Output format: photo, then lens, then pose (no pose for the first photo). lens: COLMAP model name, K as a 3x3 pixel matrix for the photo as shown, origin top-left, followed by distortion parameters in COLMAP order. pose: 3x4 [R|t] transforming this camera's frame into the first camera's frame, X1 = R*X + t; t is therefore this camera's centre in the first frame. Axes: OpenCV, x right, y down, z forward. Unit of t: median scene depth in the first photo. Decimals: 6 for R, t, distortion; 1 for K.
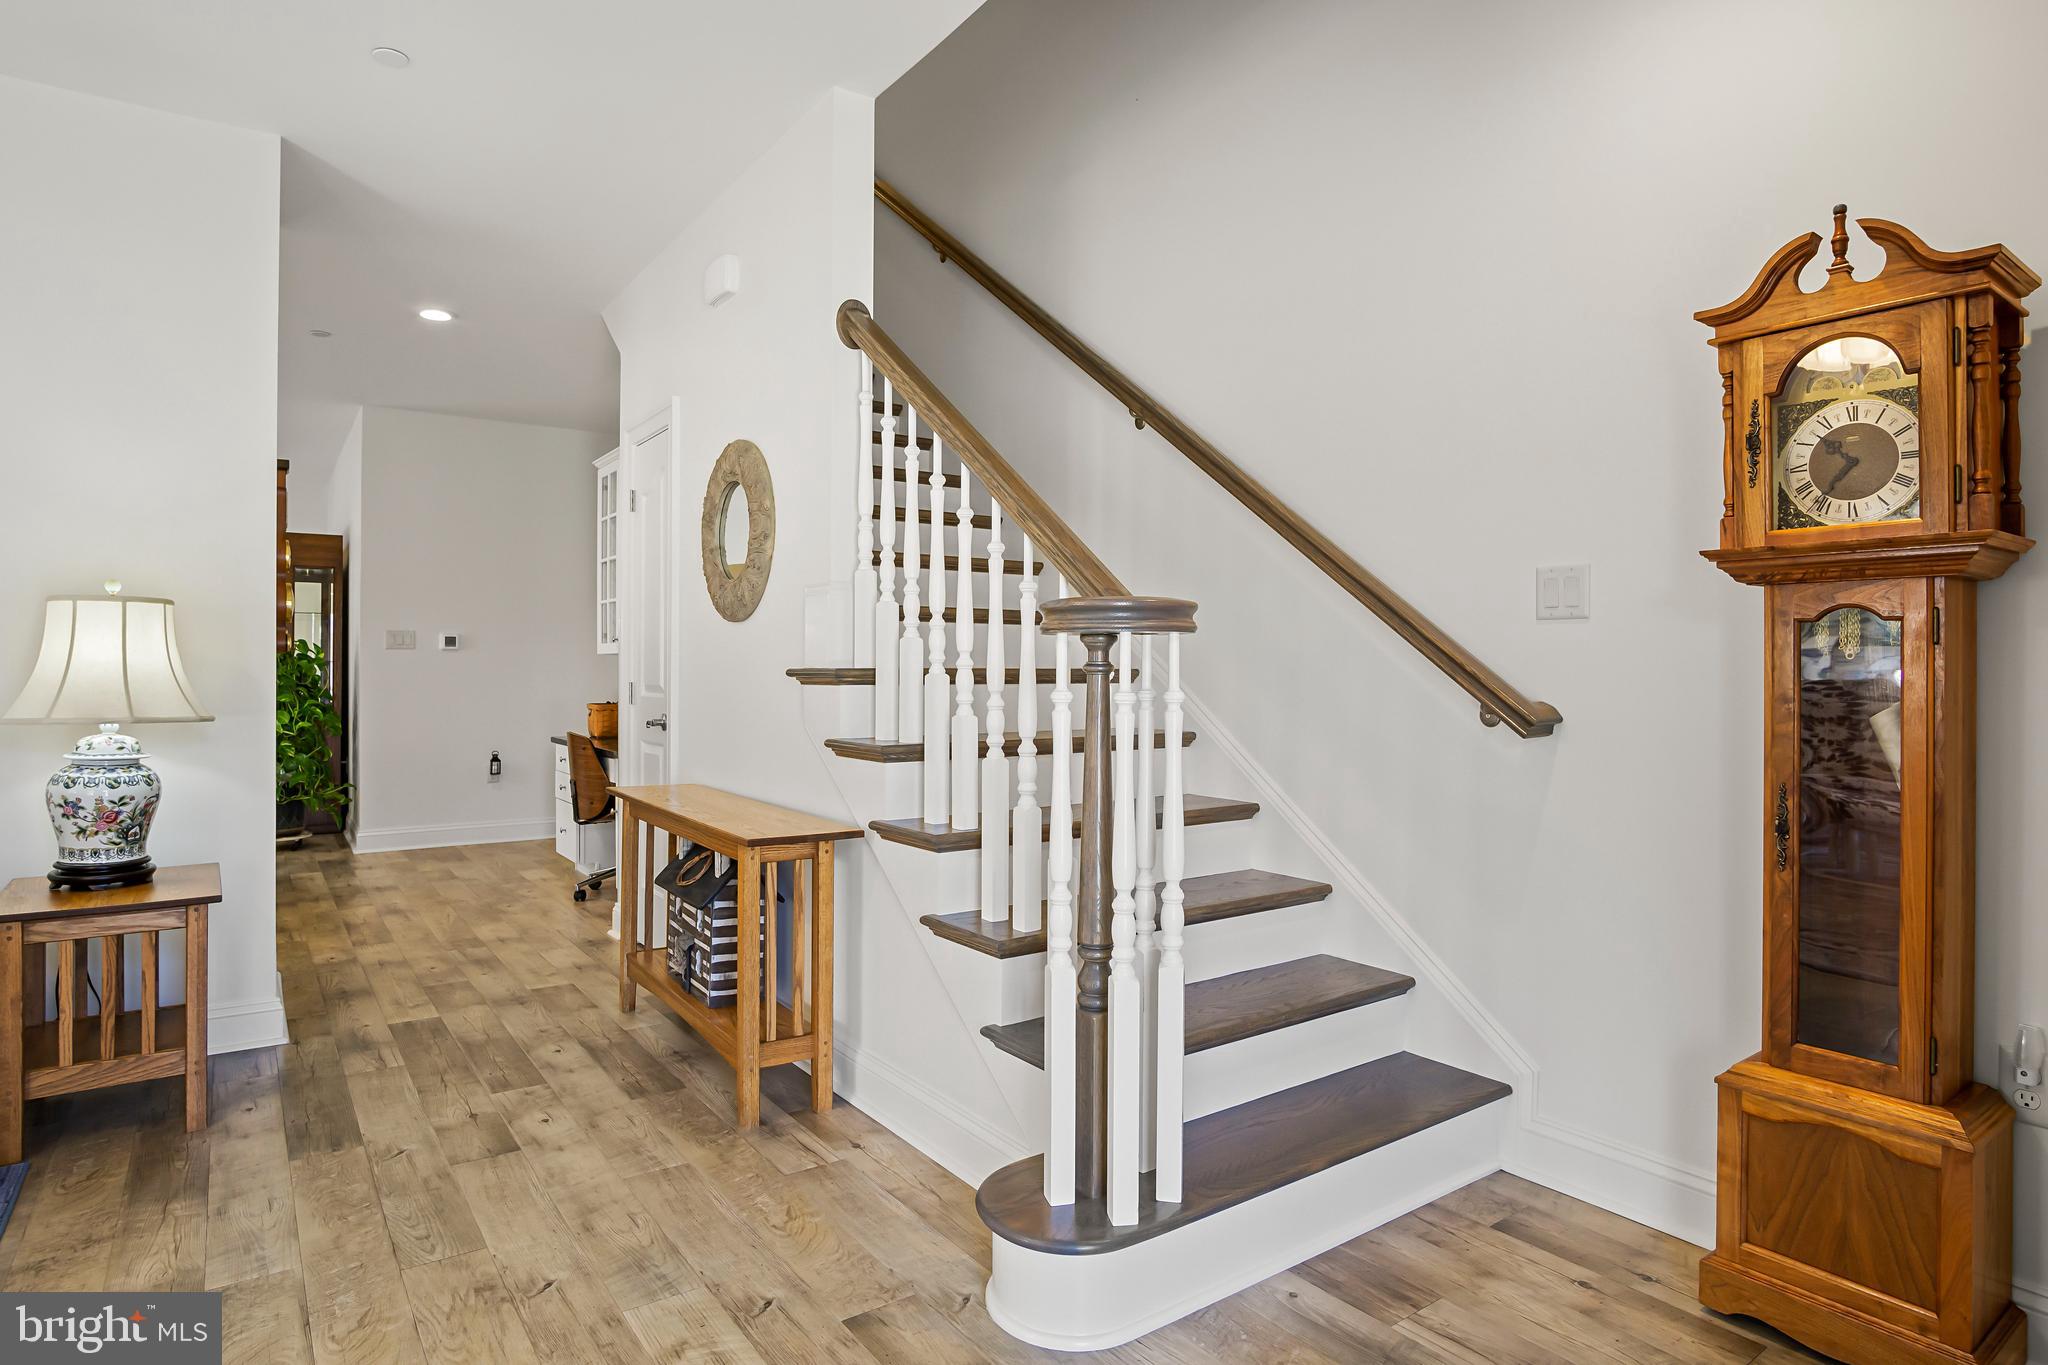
lens RADIAL K [[1105.8, 0, 1009.8], [0, 1105.8, 668.8], [0, 0, 1]] dist [-0.034810, 0.010096]
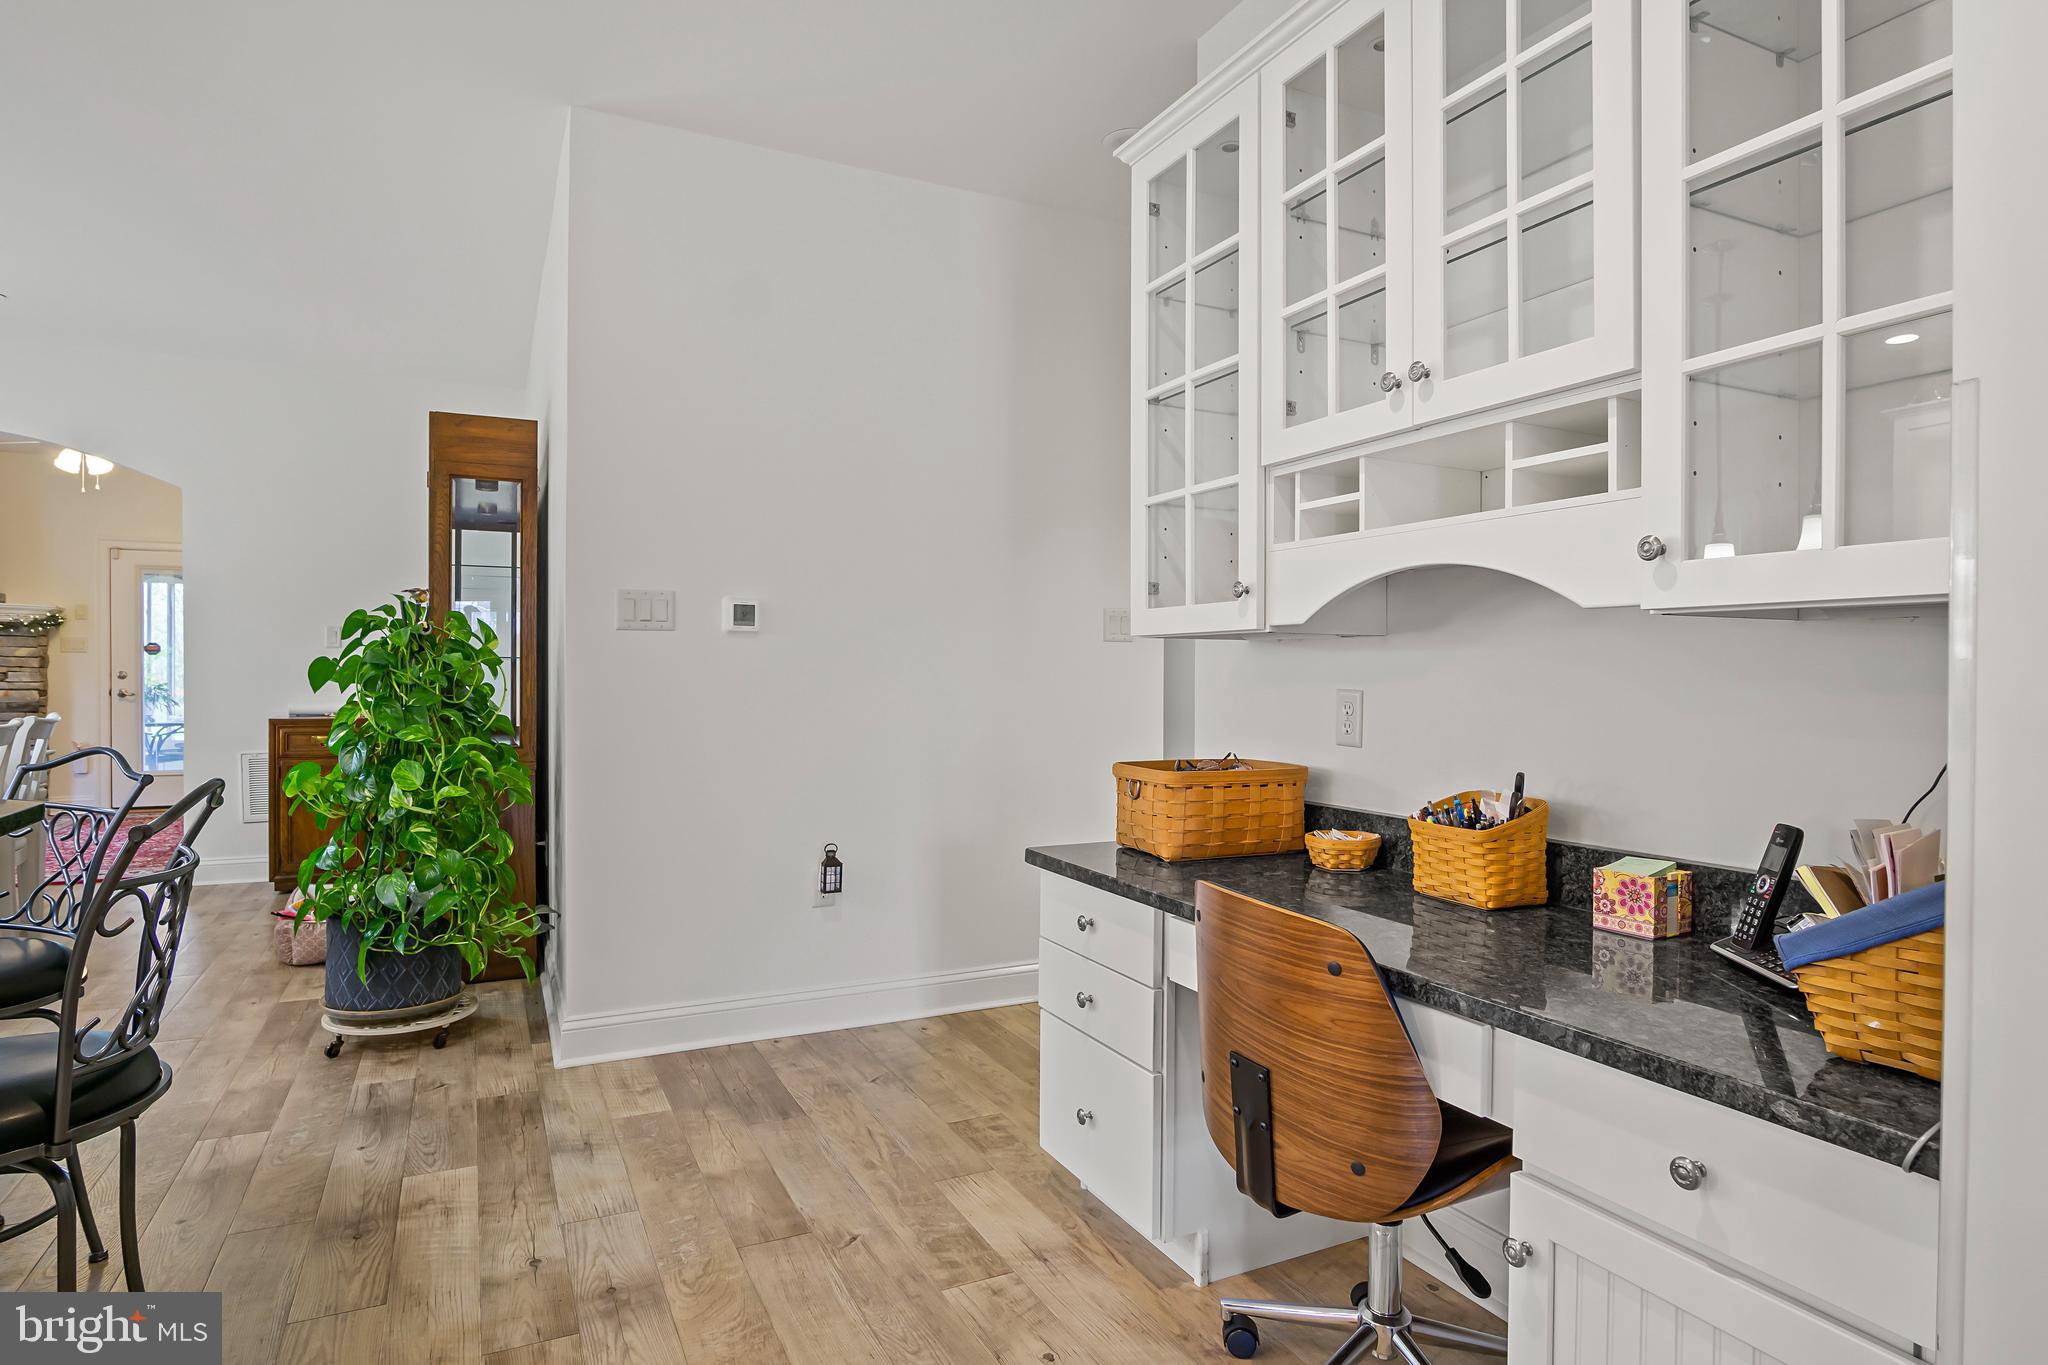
lens RADIAL K [[1105.8, 0, 1020.6], [0, 1105.8, 685.3], [0, 0, 1]] dist [-0.034810, 0.010096]
pose [[0.987640, 0.006051, -0.156623, -0.346760], [-0.002982, 0.999799, 0.019821, -0.004583], [0.156711, -0.019109, 0.987460, 0.598440]]
